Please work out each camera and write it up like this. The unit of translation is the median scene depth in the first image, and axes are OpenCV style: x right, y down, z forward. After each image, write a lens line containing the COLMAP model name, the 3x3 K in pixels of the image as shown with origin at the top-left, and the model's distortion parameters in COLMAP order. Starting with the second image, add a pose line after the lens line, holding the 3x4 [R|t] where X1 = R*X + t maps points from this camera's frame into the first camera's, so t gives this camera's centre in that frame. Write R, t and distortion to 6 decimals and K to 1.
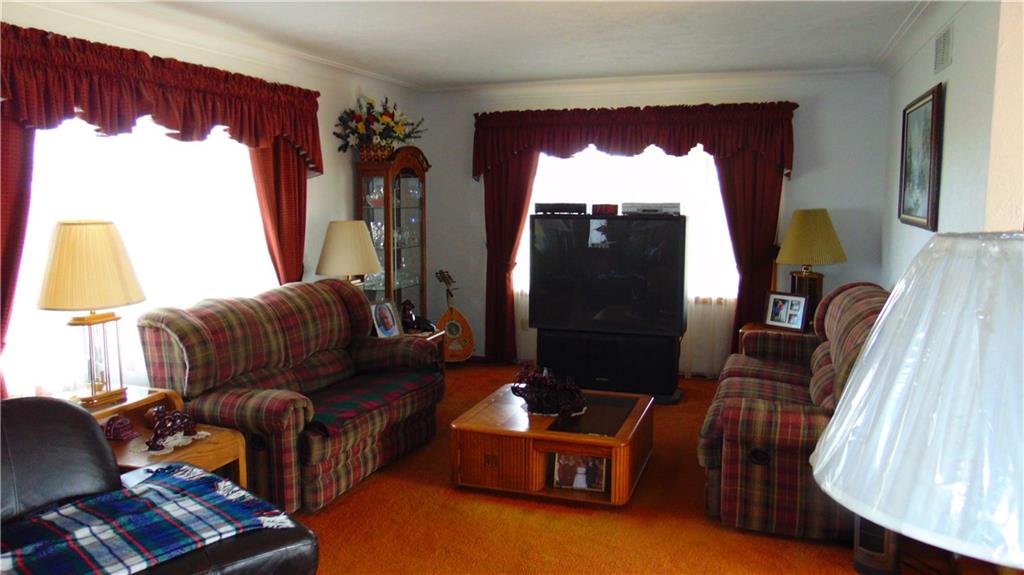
lens RADIAL K [[776.4, 0, 496.3], [0, 776.4, 277.5], [0, 0, 1]] dist [0.000675, 0.001551]
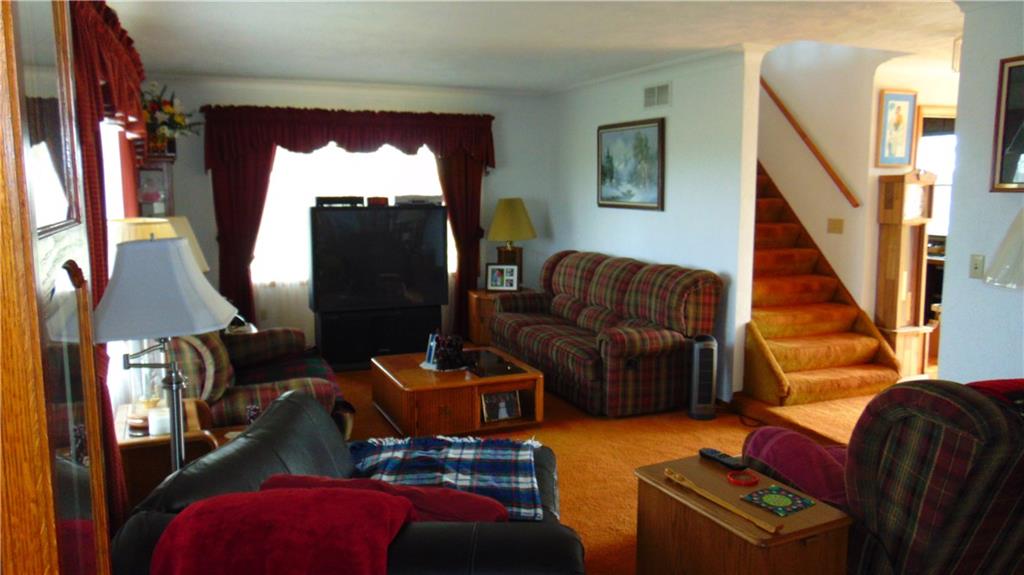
lens RADIAL K [[769.1, 0, 512.0], [0, 769.1, 287.5], [0, 0, 1]] dist [0.003318, 0.006711]
pose [[0.743000, -0.089459, 0.663286, -0.463182], [0.075061, 0.995913, 0.050240, -0.003698], [-0.665069, 0.012459, 0.746678, 0.028918]]
